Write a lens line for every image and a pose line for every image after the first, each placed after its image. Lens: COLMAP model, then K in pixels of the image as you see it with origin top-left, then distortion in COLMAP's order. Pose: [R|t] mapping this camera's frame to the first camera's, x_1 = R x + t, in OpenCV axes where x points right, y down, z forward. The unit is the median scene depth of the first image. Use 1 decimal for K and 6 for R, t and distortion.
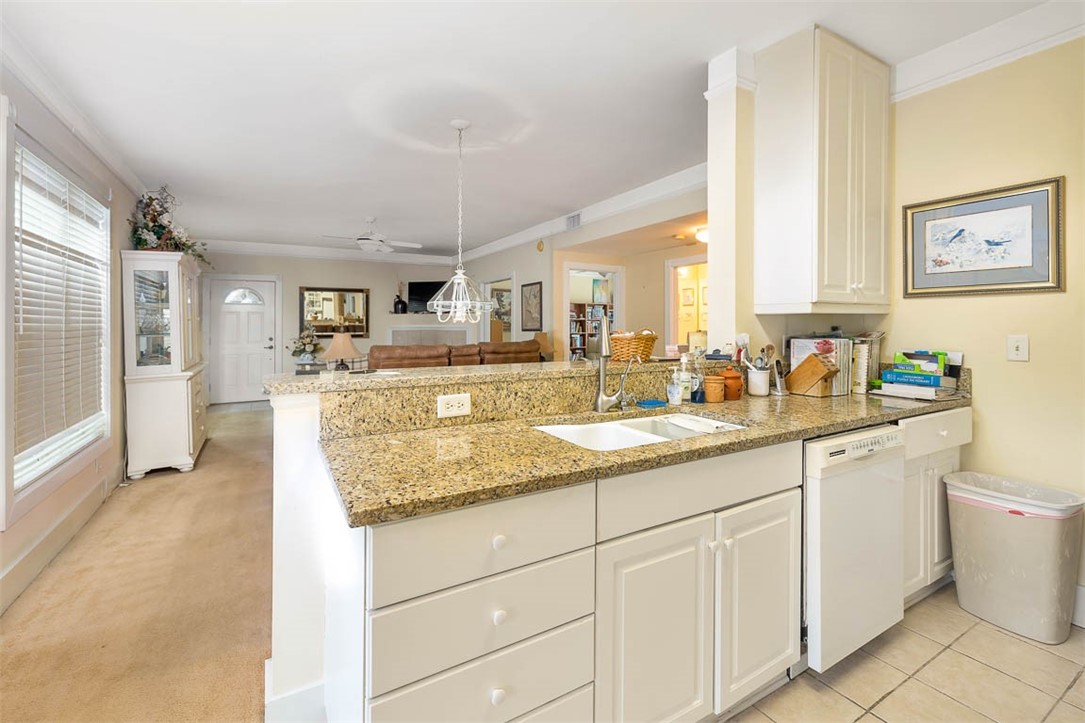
lens RADIAL K [[476.9, 0, 539.1], [0, 476.9, 327.3], [0, 0, 1]] dist [0.003152, -0.000104]
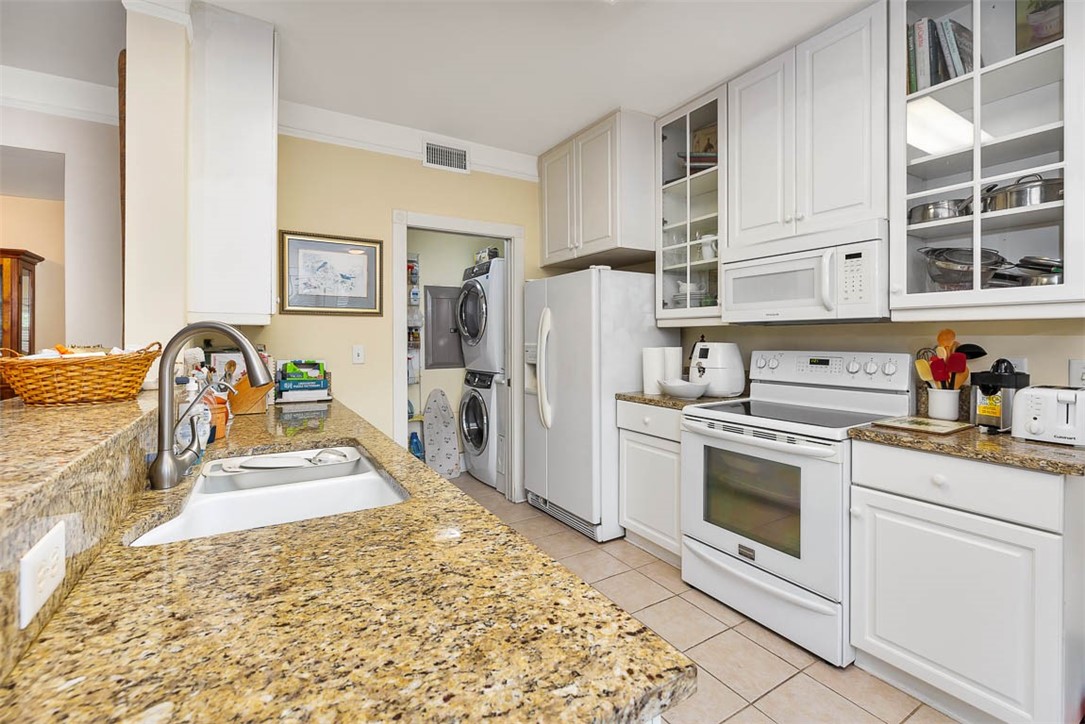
lens RADIAL K [[476.9, 0, 532.3], [0, 476.9, 336.1], [0, 0, 1]] dist [0.003152, -0.000104]
pose [[-0.008009, 0.003628, 0.999961, -0.395694], [0.011232, 0.999931, -0.003538, 0.000755], [-0.999905, 0.011203, -0.008050, 0.493888]]
